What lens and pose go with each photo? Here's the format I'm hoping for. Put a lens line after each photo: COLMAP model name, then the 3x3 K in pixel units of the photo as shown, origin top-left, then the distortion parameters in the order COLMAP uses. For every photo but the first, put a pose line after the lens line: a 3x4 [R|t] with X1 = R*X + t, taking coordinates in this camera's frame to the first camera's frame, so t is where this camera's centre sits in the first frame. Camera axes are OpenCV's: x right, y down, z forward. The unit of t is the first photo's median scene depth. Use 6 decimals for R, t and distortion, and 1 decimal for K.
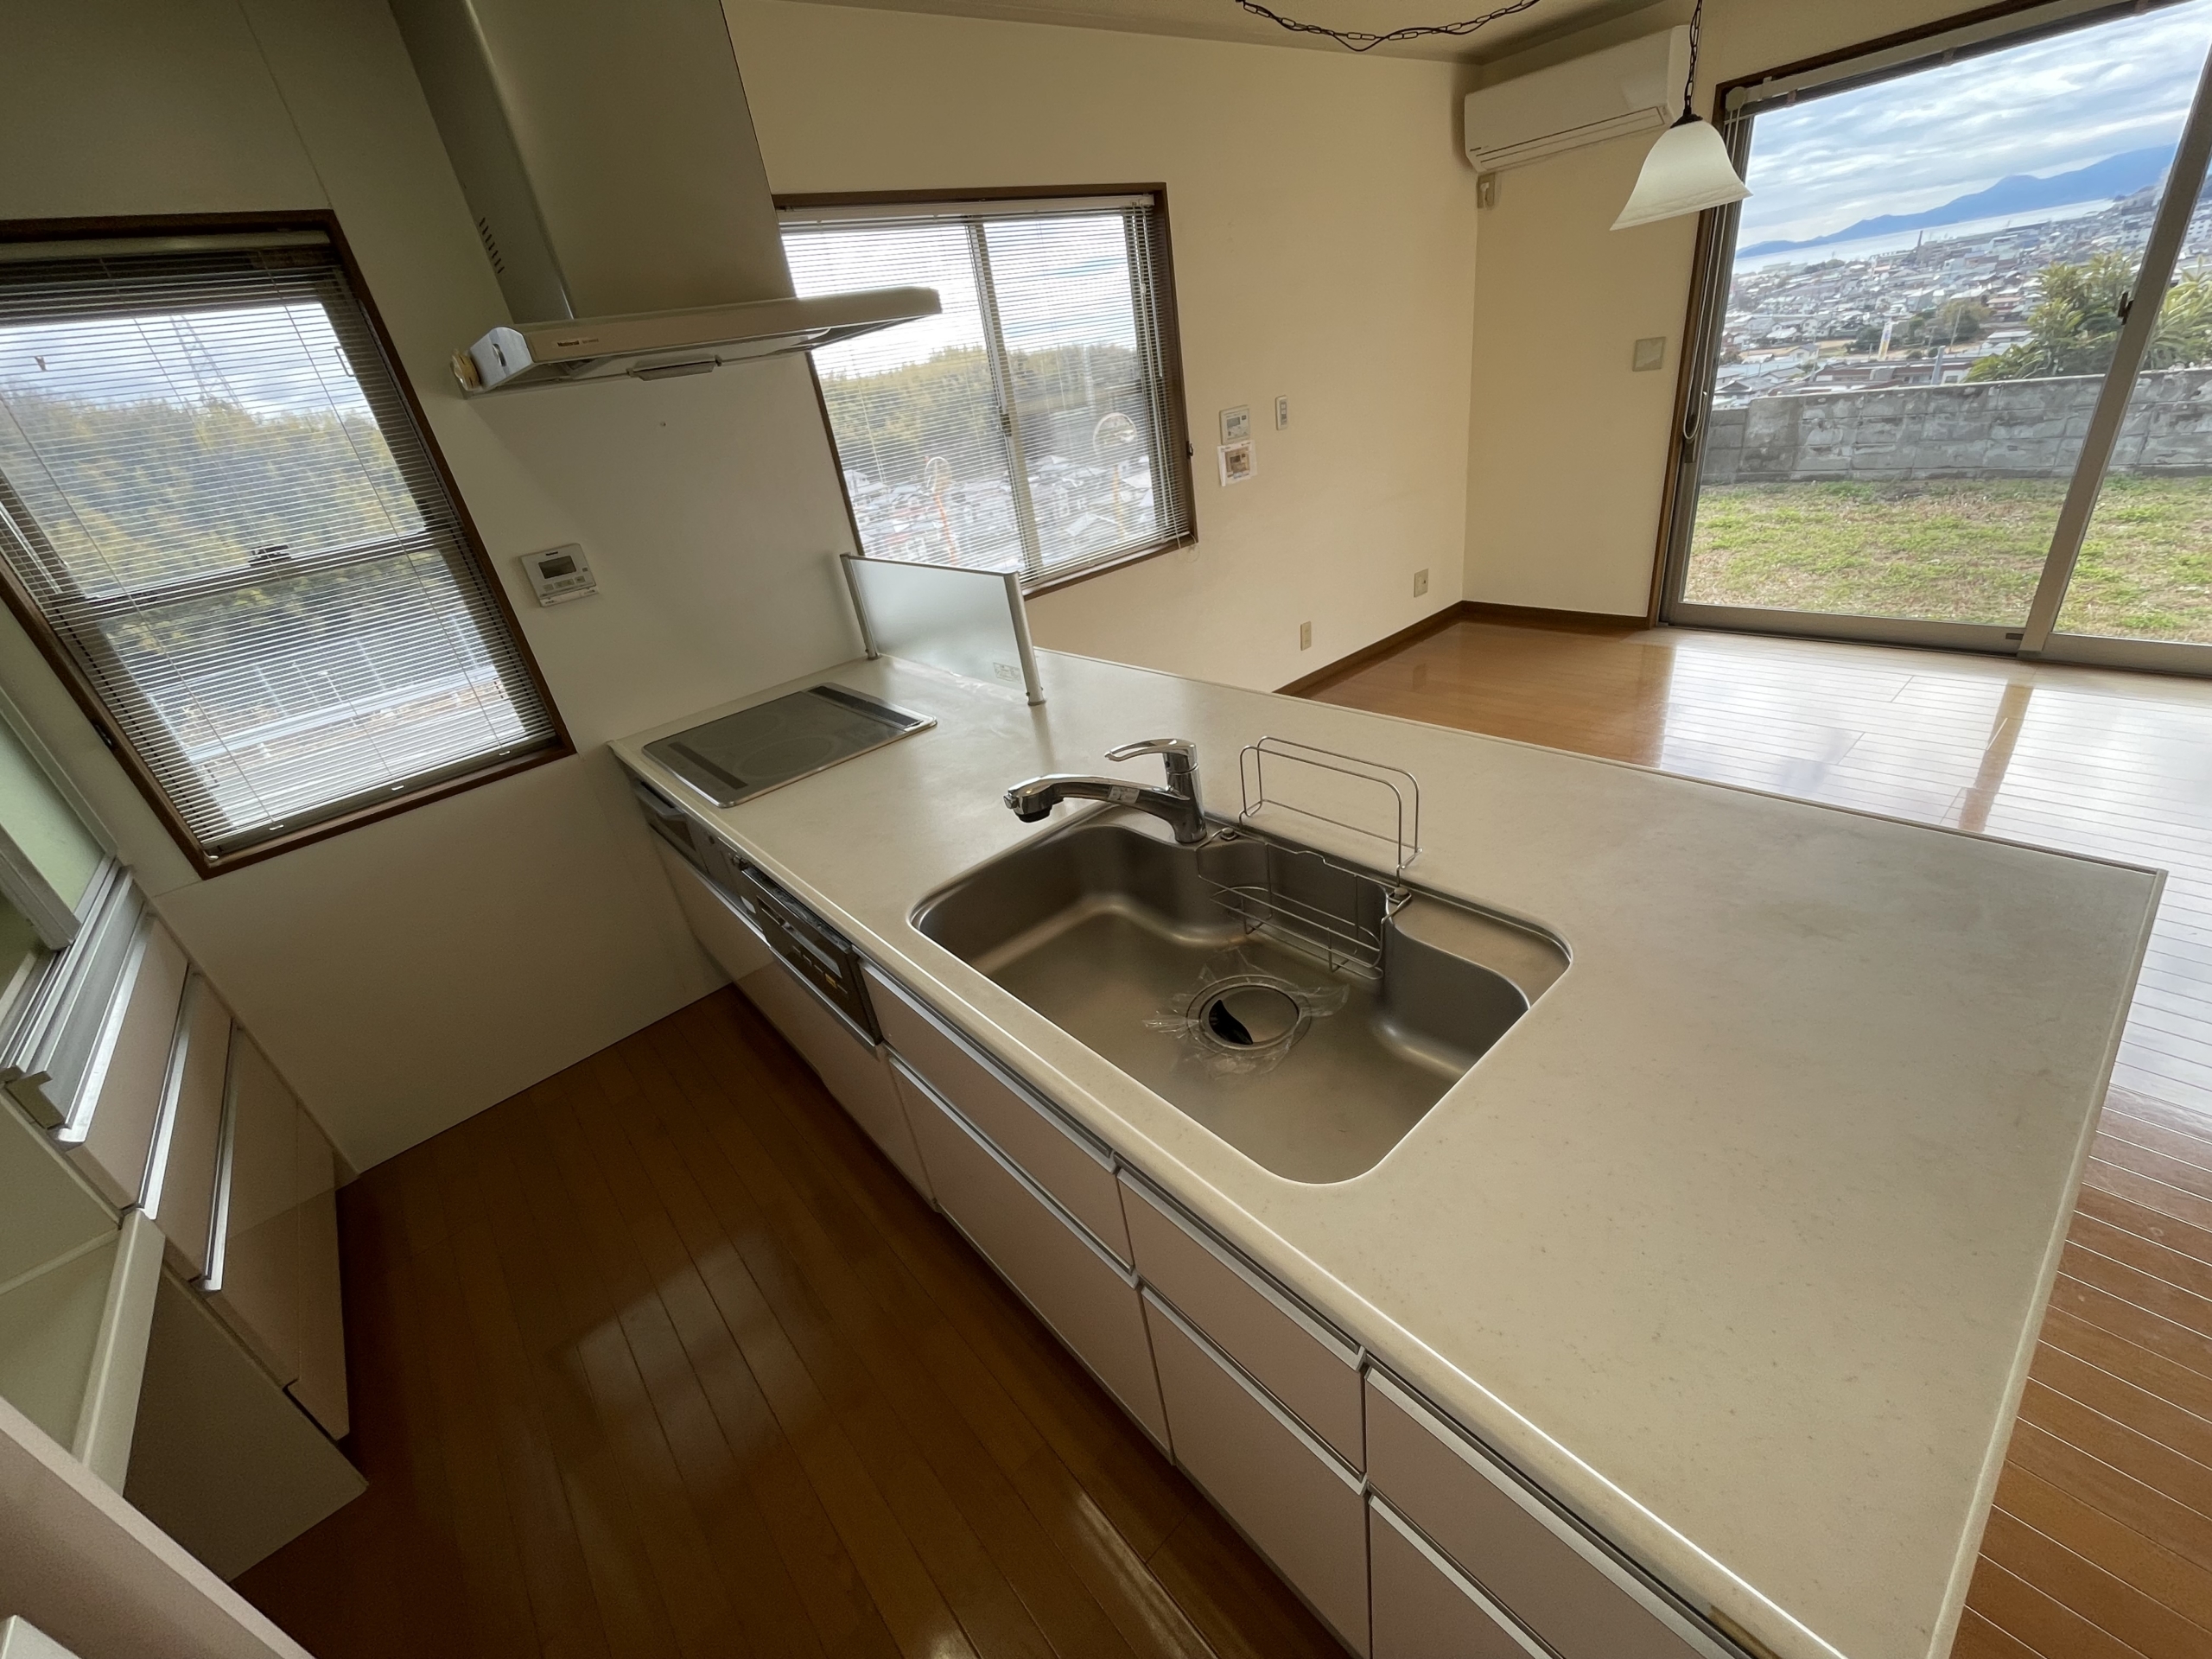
lens RADIAL K [[902.1, 0, 1120.6], [0, 902.1, 831.7], [0, 0, 1]] dist [0.000613, 0.000054]
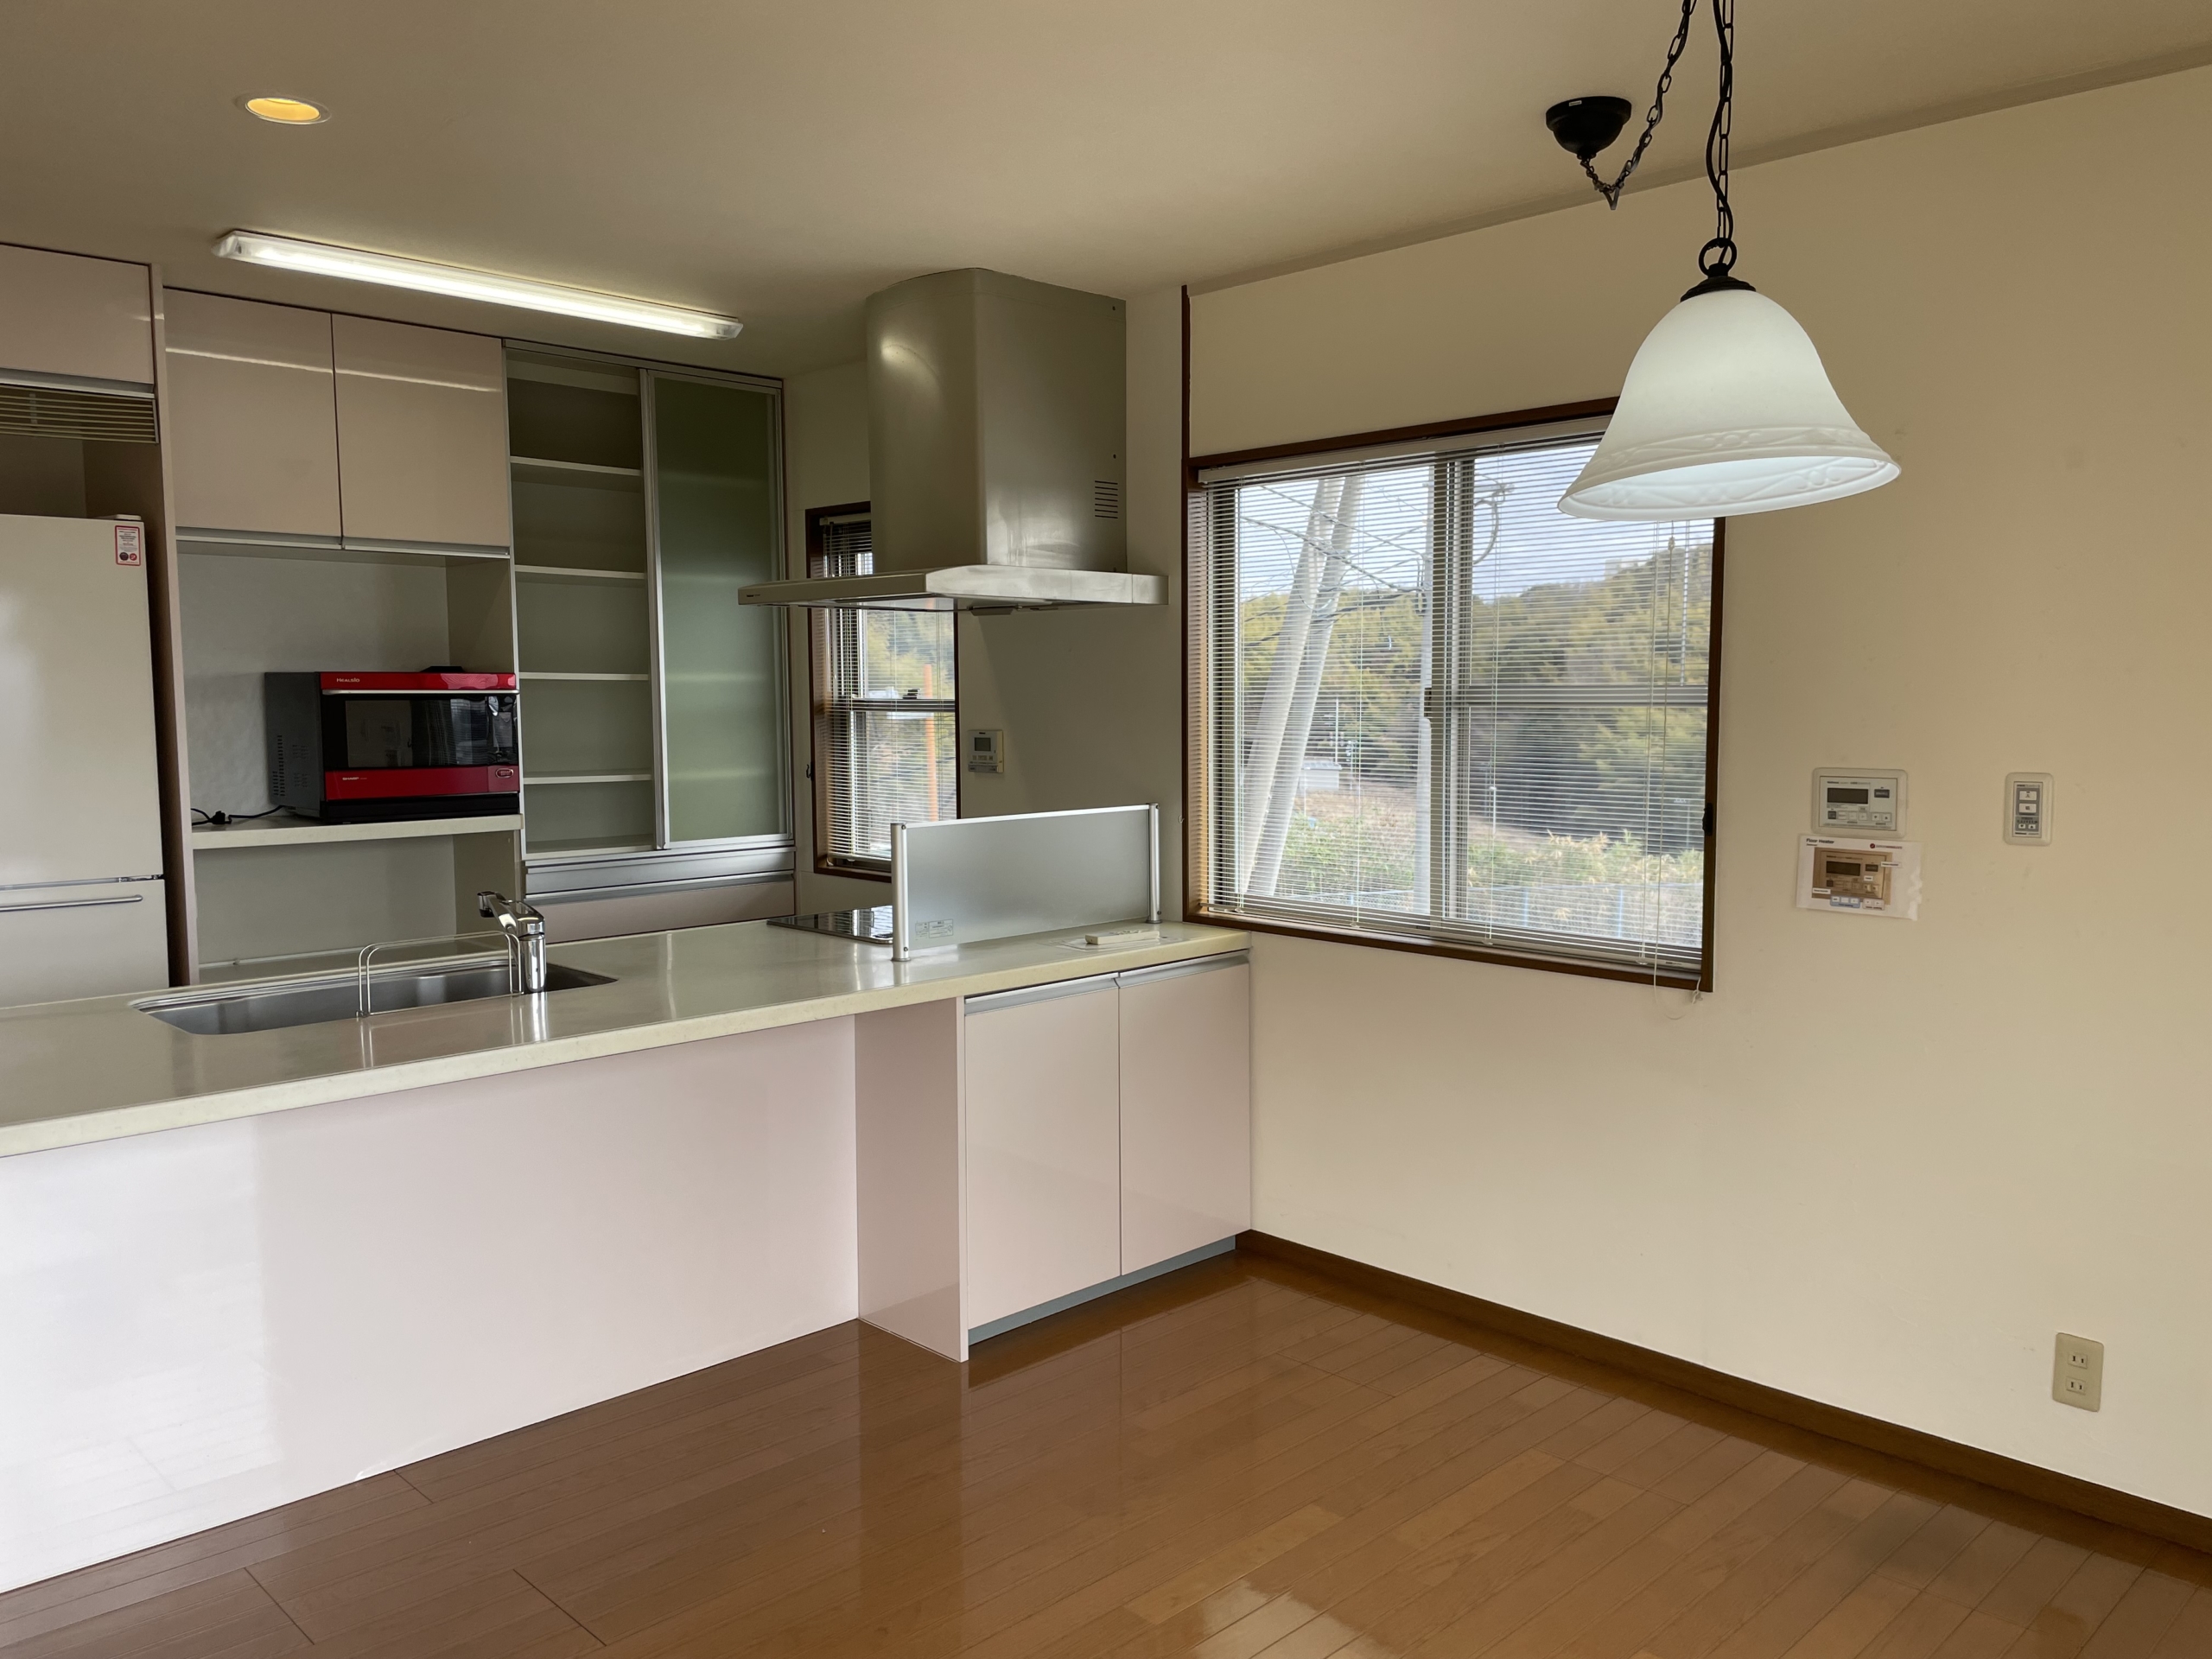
lens RADIAL K [[1648.5, 0, 1110.9], [0, 1648.5, 834.3], [0, 0, 1]] dist [-0.000521, -0.000195]
pose [[0.056887, 0.230511, -0.971406, 0.953283], [-0.474090, 0.862520, 0.176910, -0.407904], [0.878637, 0.450470, 0.158349, 0.534859]]
